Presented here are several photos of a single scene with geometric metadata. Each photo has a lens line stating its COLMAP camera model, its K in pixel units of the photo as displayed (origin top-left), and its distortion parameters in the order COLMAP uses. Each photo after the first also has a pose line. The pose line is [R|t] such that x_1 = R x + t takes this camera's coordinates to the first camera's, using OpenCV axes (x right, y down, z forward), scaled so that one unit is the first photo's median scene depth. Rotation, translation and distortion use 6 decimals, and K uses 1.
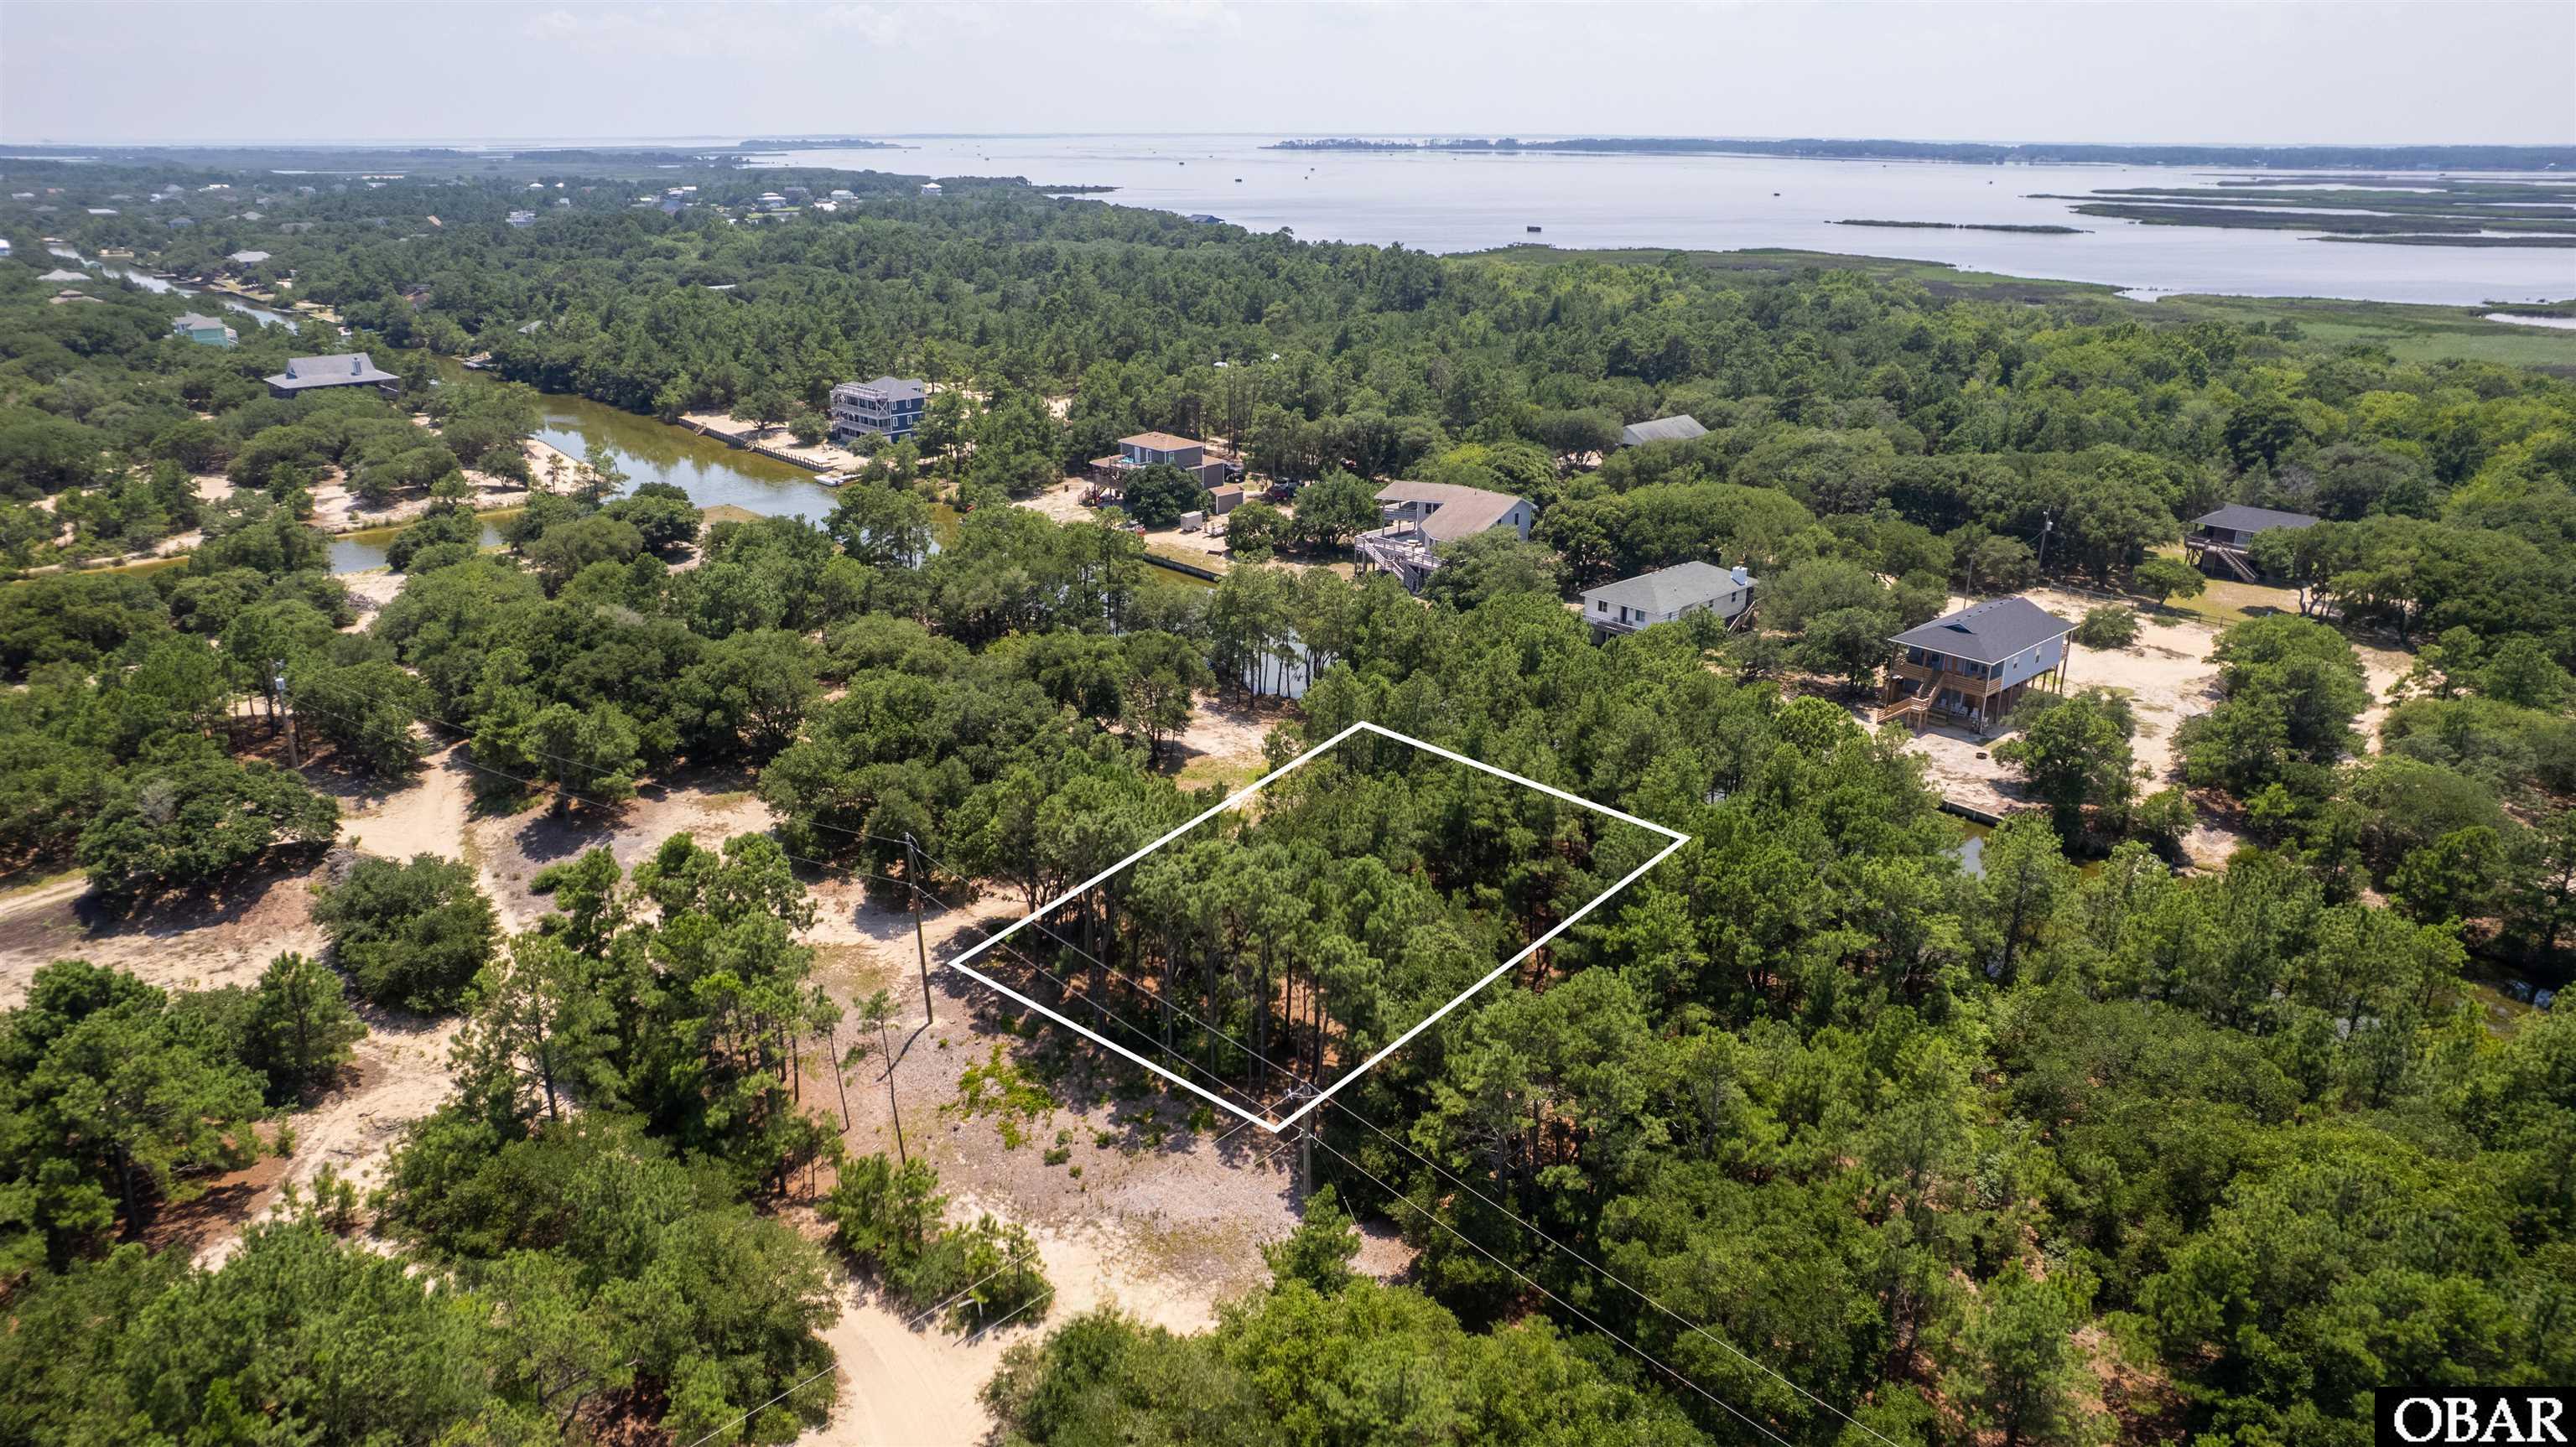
lens RADIAL K [[1645.4, 0, 1294.8], [0, 1645.4, 722.5], [0, 0, 1]] dist [-0.079528, 0.069639]
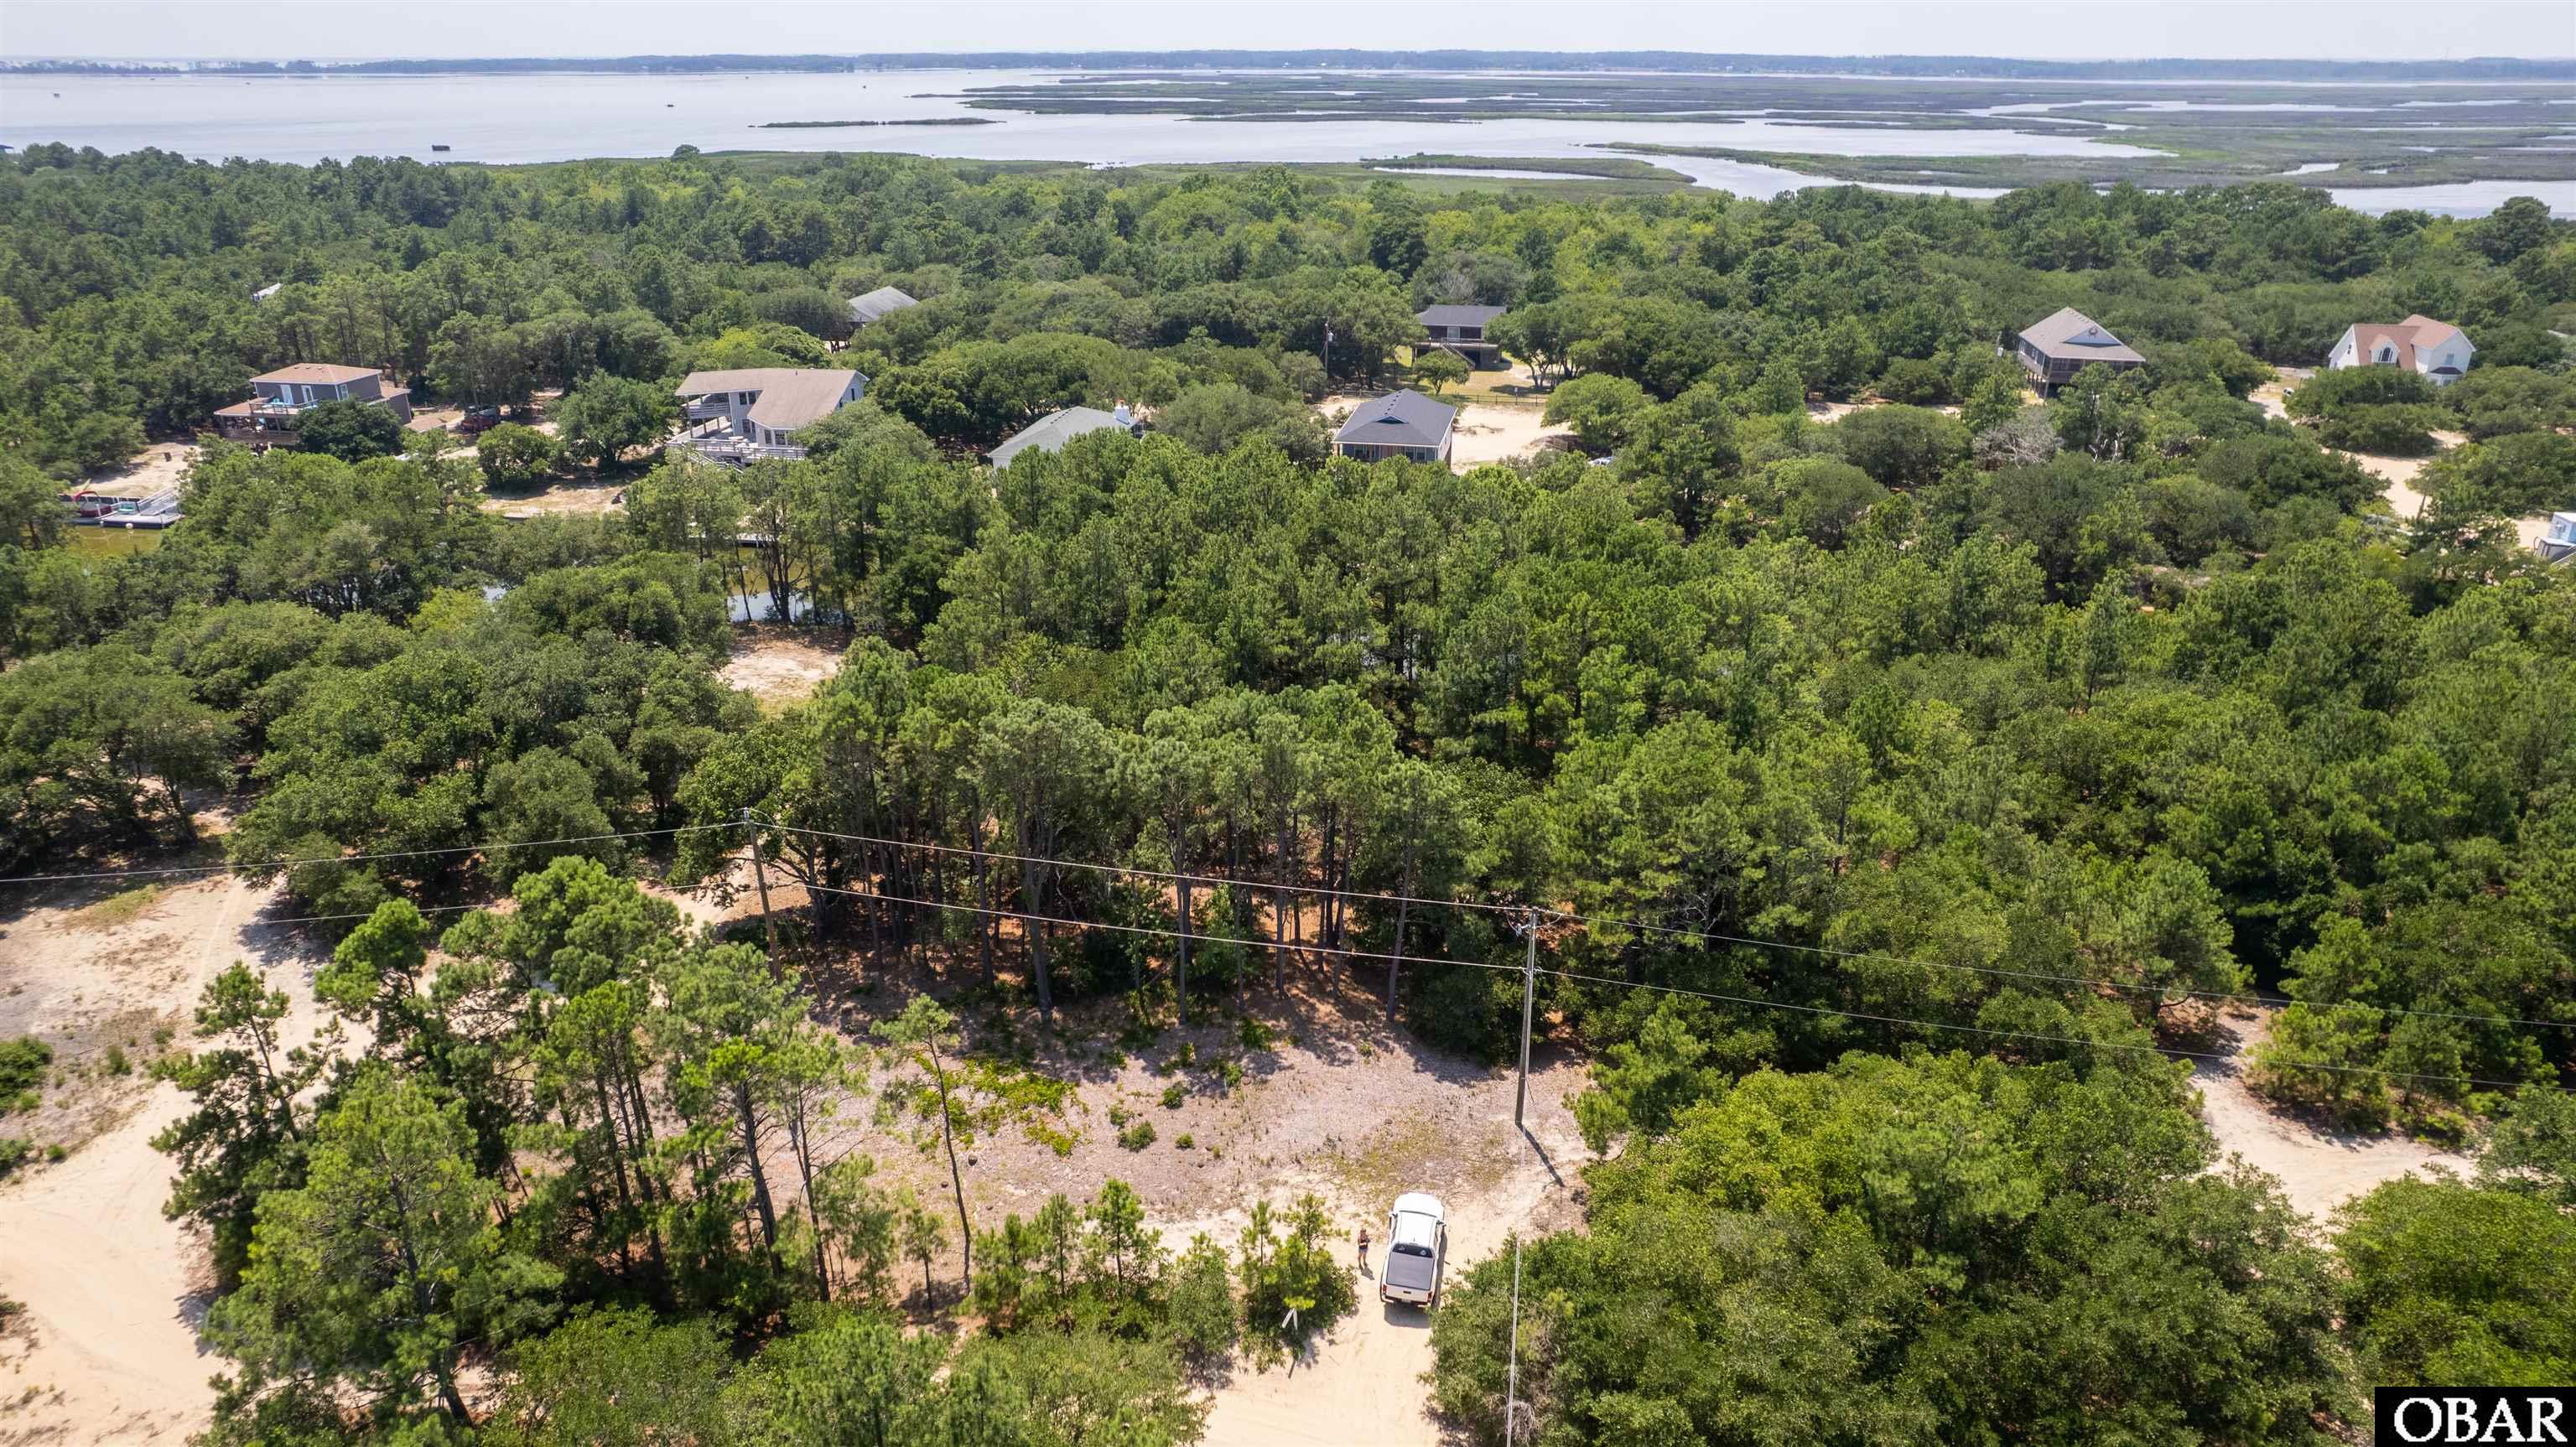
lens RADIAL K [[1645.4, 0, 1288.4], [0, 1645.4, 717.6], [0, 0, 1]] dist [-0.079528, 0.069639]
pose [[0.800686, -0.230971, 0.552770, -0.215459], [0.206399, 0.972555, 0.107407, 0.000685], [-0.562407, 0.028092, 0.826383, 0.139970]]
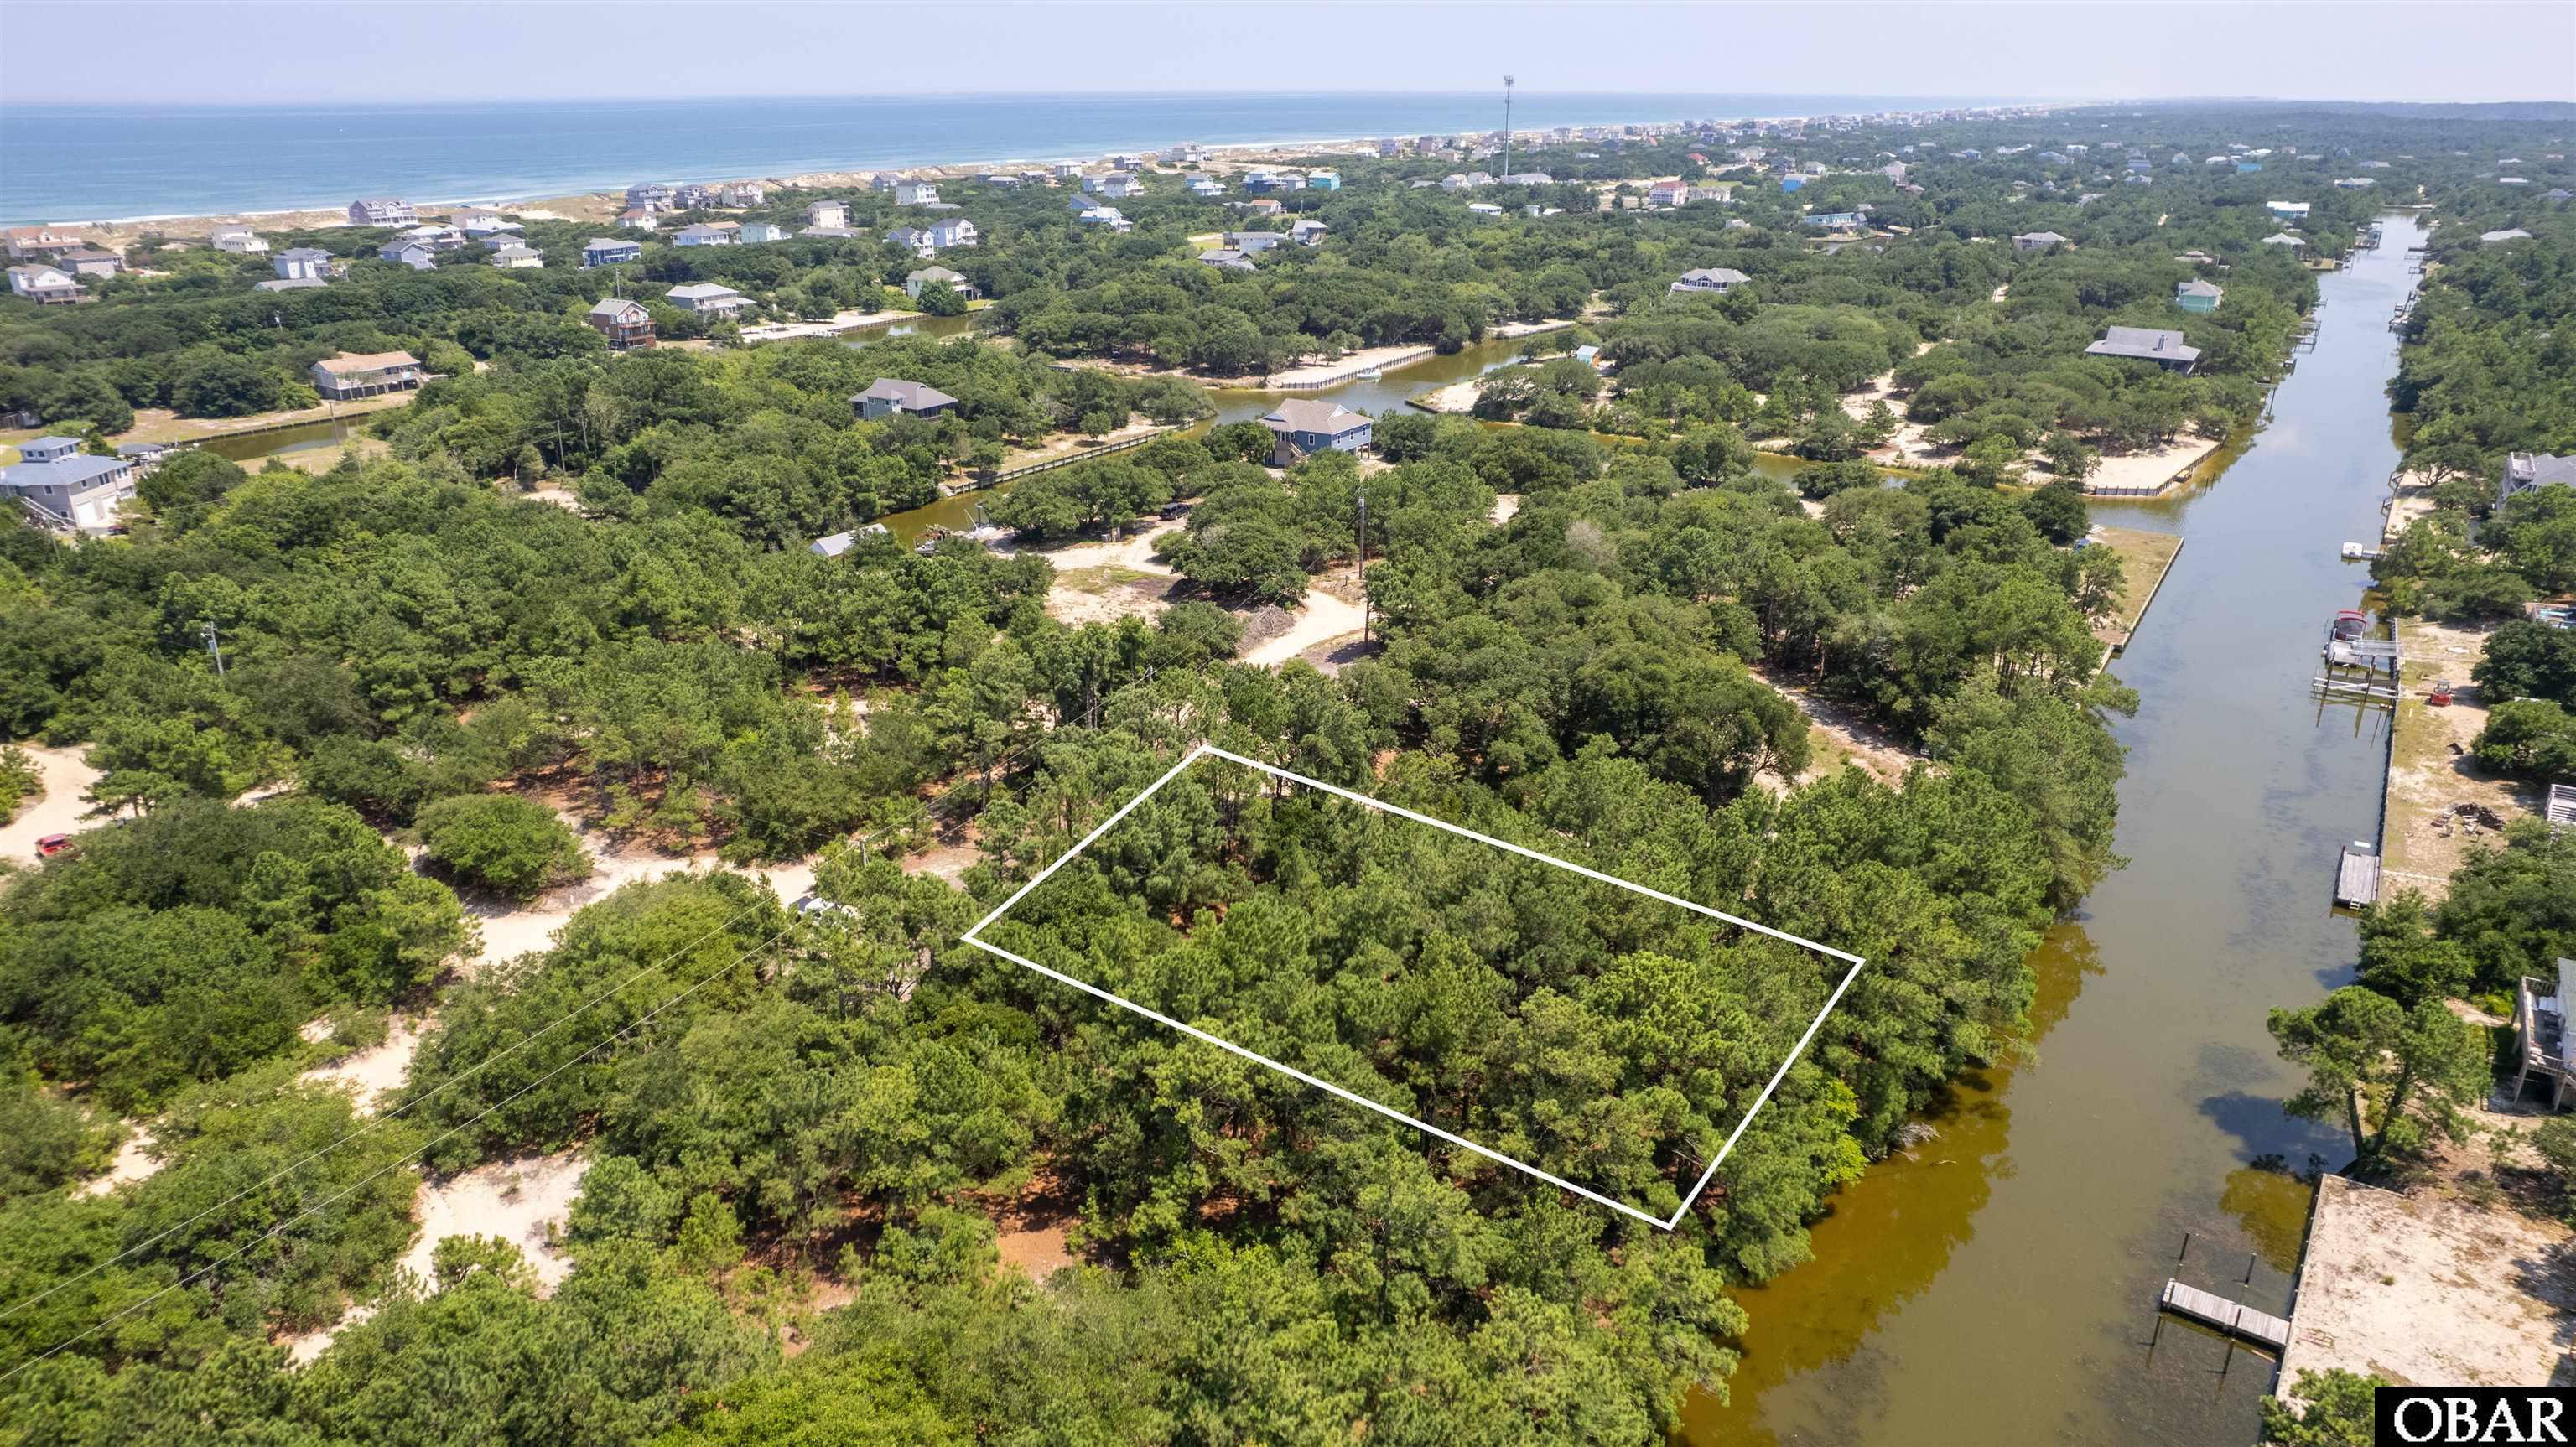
lens RADIAL K [[1645.4, 0, 1289.8], [0, 1645.4, 741.2], [0, 0, 1]] dist [-0.079528, 0.069639]
pose [[0.237310, 0.361991, -0.901469, 0.527096], [-0.332622, 0.902163, 0.274708, -0.146559], [0.912714, 0.234657, 0.334498, 0.330351]]
